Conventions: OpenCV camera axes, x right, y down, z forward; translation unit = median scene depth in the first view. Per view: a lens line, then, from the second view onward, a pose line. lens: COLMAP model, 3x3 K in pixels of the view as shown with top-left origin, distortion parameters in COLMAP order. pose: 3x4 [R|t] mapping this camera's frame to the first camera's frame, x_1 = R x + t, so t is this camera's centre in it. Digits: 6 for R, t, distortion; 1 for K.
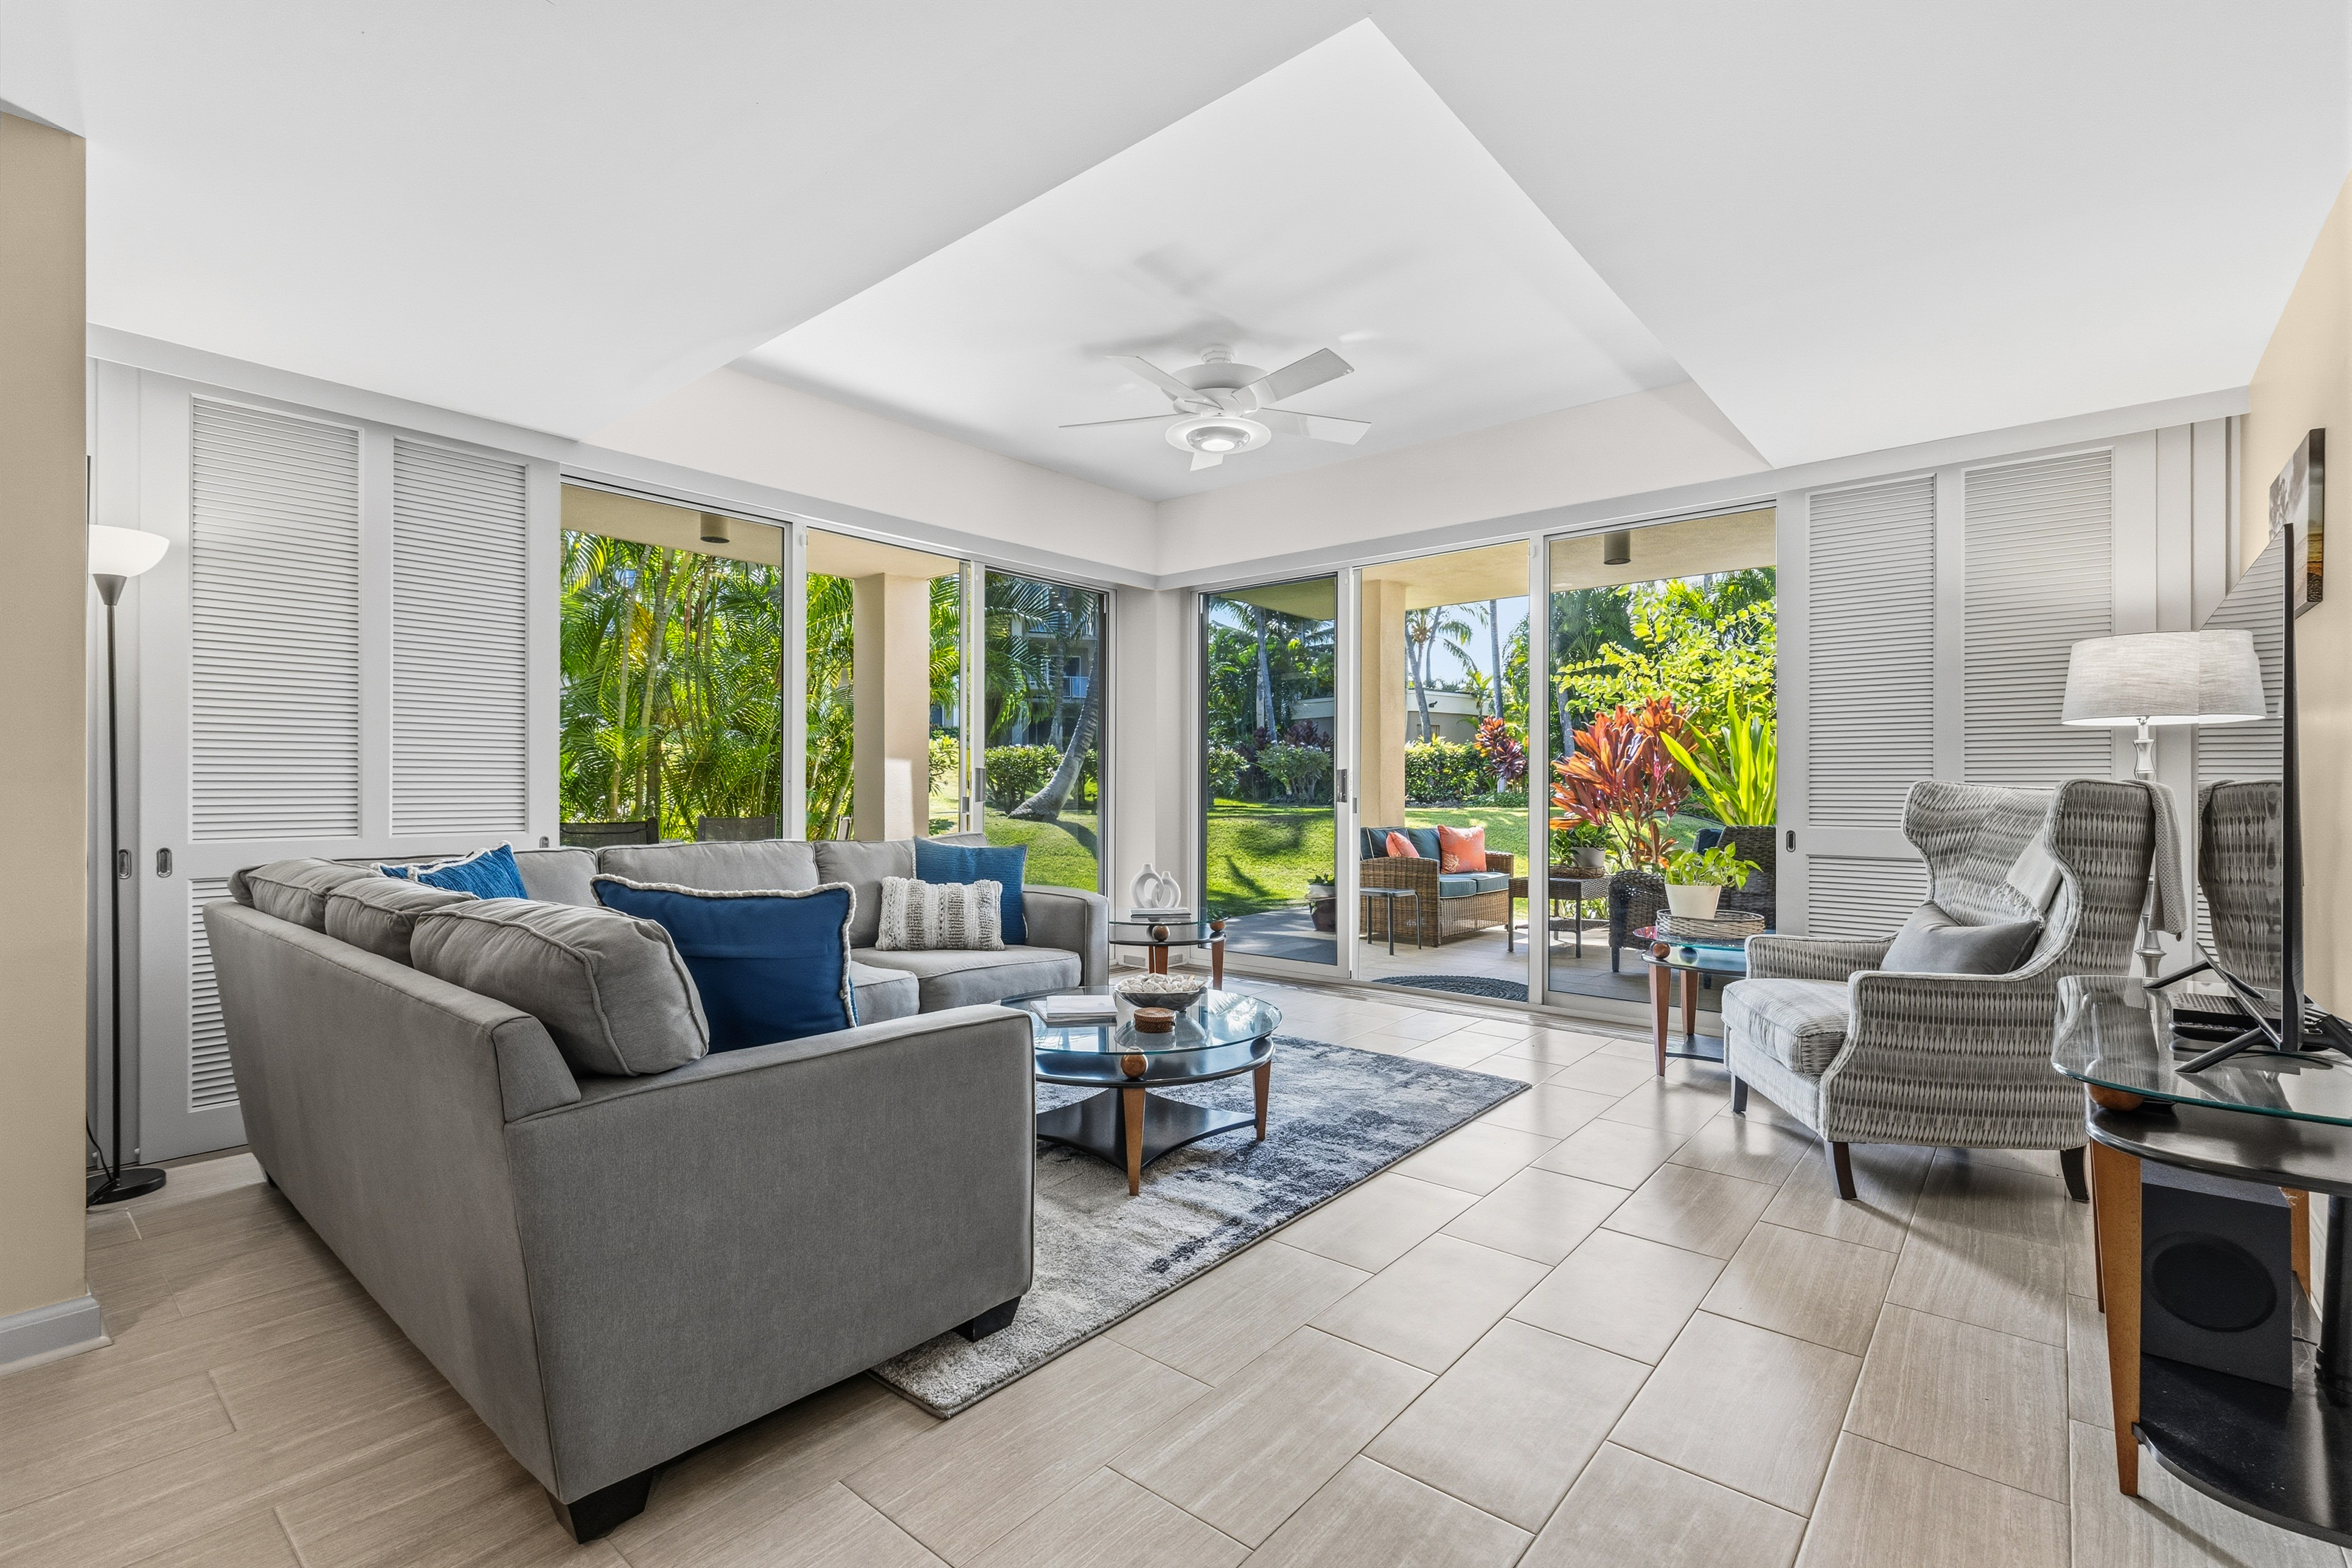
lens RADIAL K [[1055.7, 0, 1155.8], [0, 1055.7, 791.8], [0, 0, 1]] dist [0.000810, 0.000642]
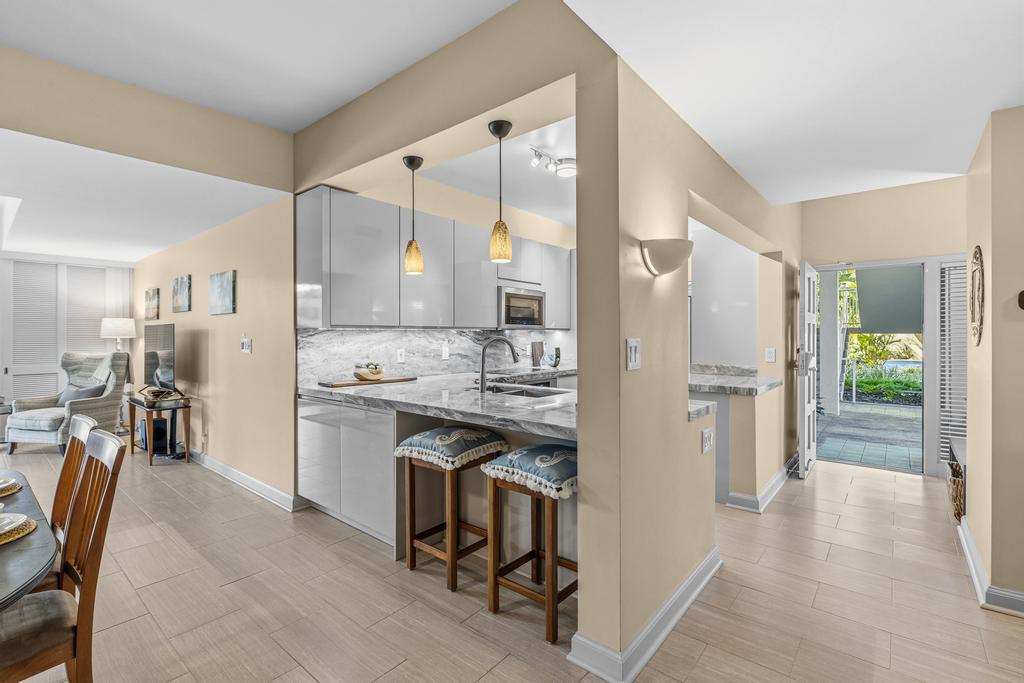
lens RADIAL K [[465.0, 0, 503.7], [0, 465.0, 337.2], [0, 0, 1]] dist [-0.001977, -0.000101]
pose [[-0.000874, -0.001930, 0.999998, -0.987677], [0.003832, 0.999991, 0.001933, -0.064037], [-0.999992, 0.003834, -0.000866, -0.594677]]
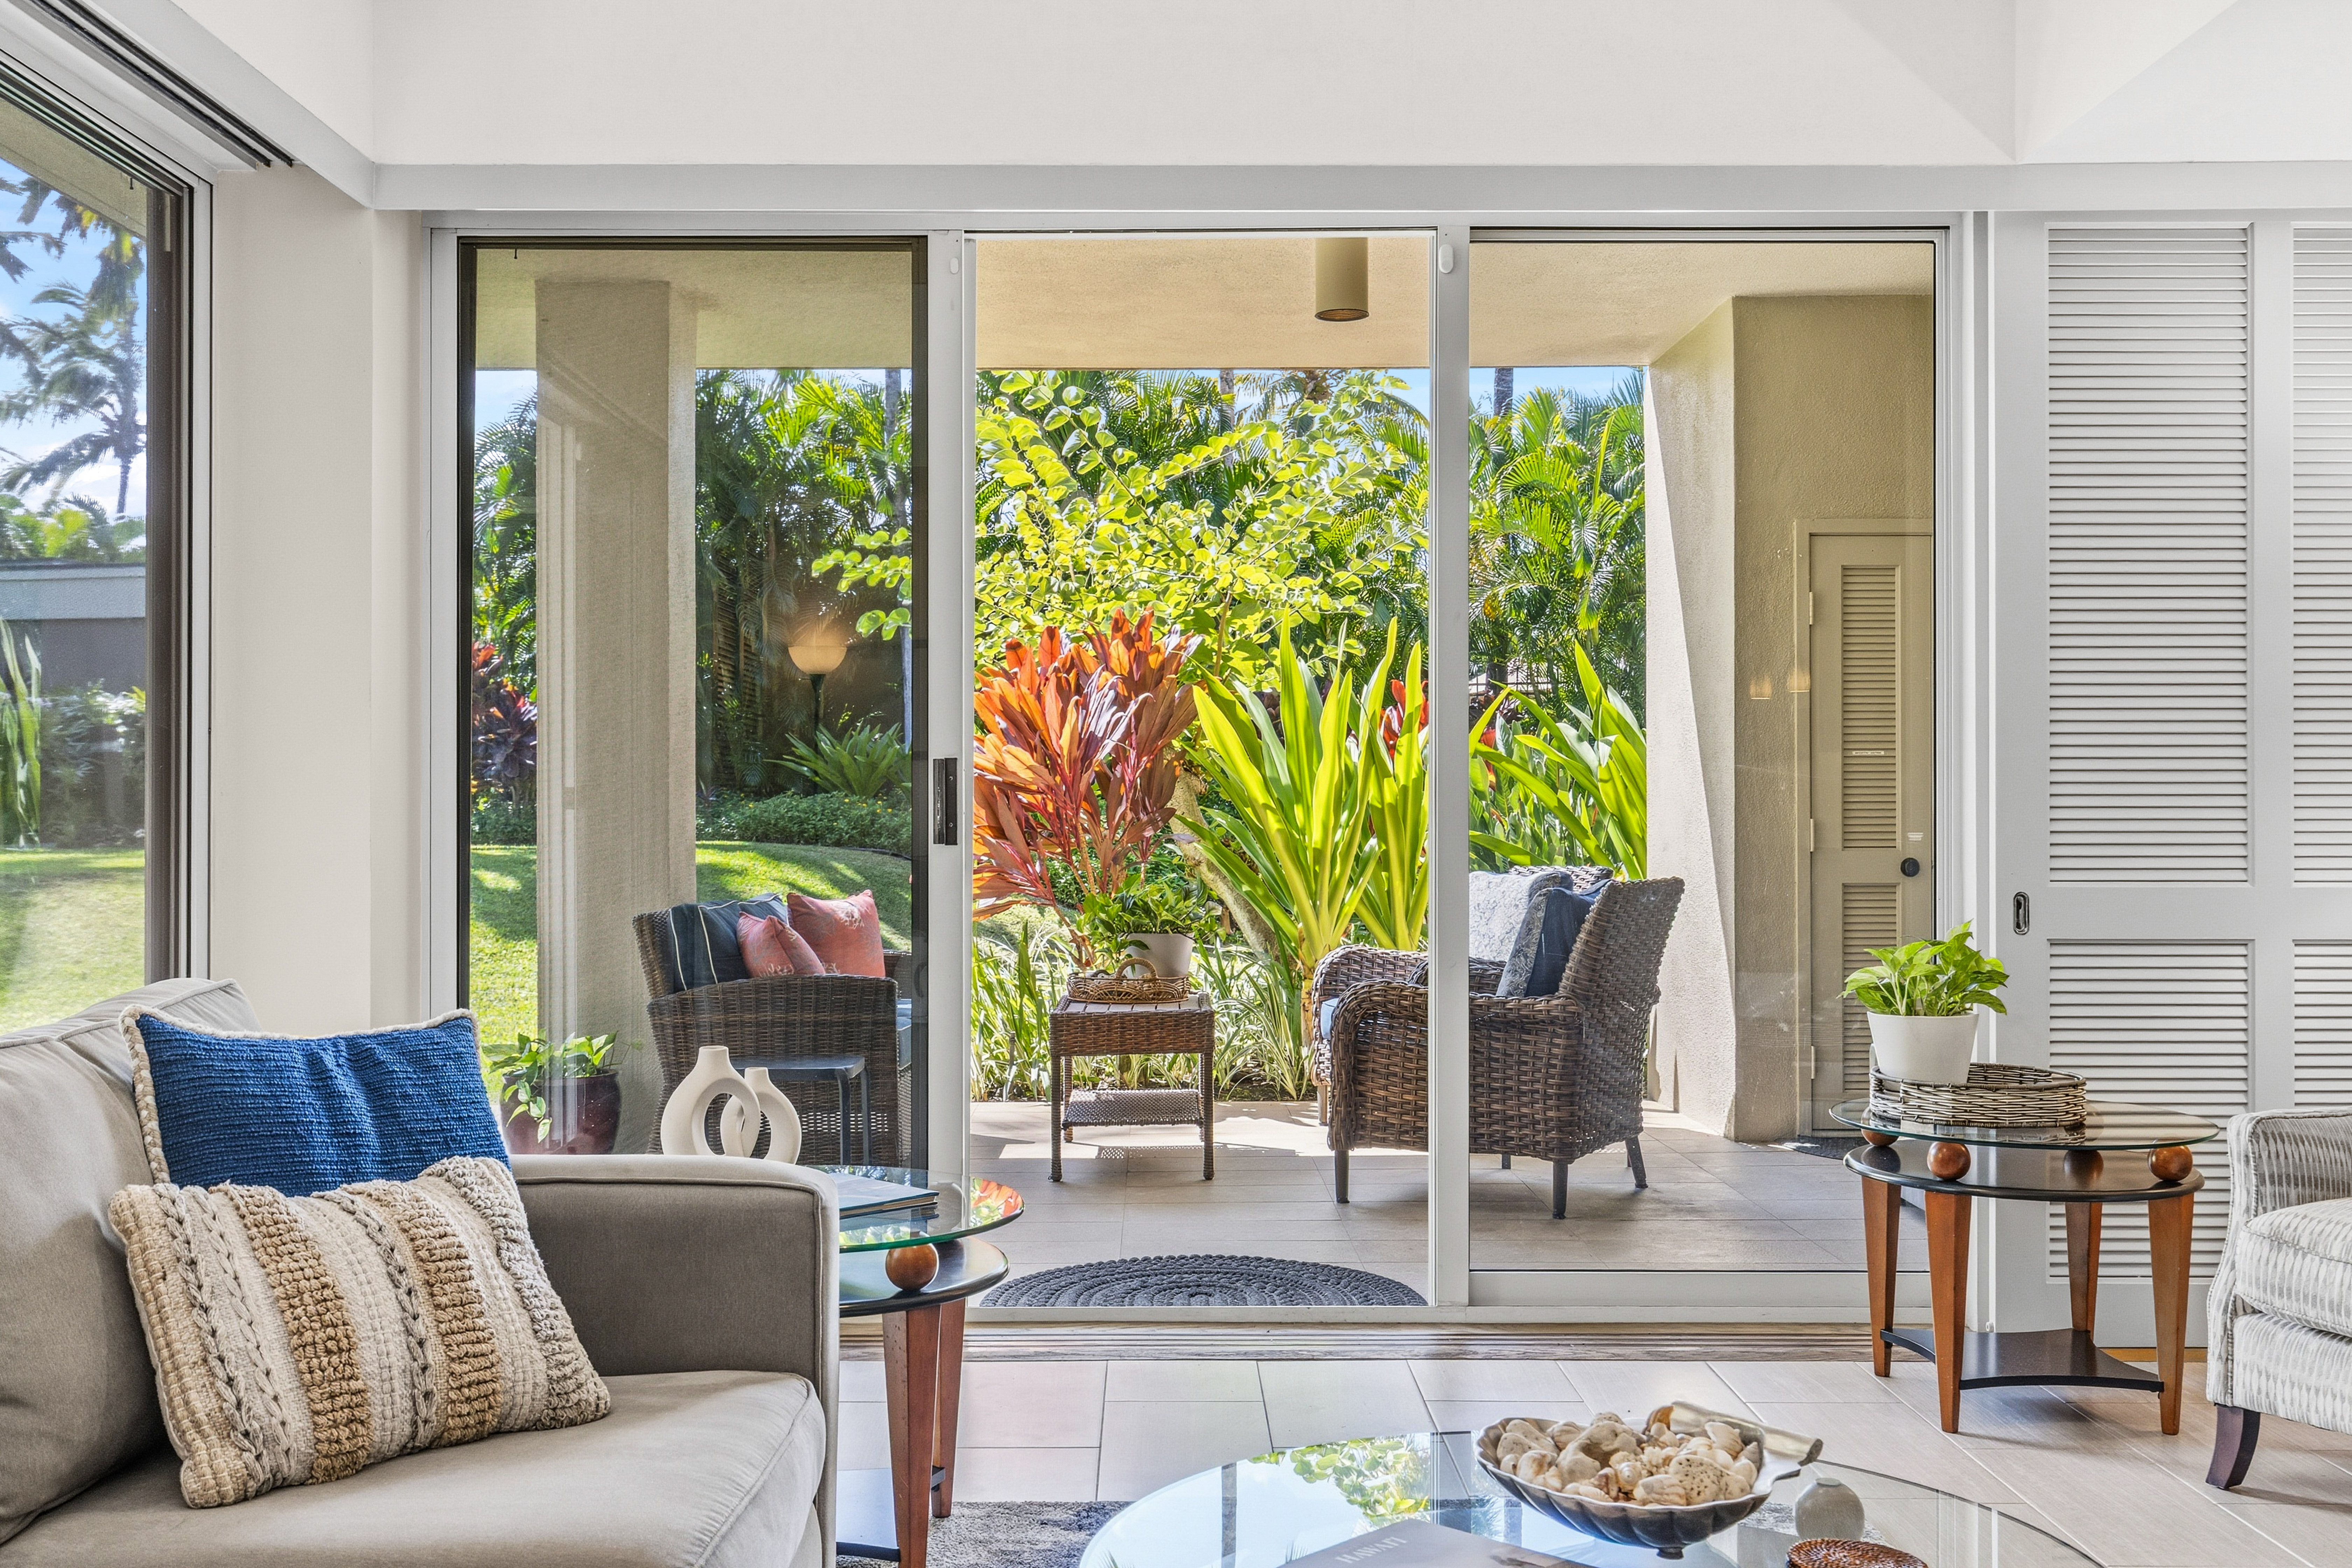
lens RADIAL K [[2274.5, 0, 1176.0], [0, 2274.5, 784.0], [0, 0, 1]] dist [0.003910, -0.001754]
pose [[0.749755, 0.002804, 0.661709, -0.545510], [0.003470, 0.999961, -0.008170, -0.007629], [-0.661706, 0.008421, 0.749716, 0.596226]]
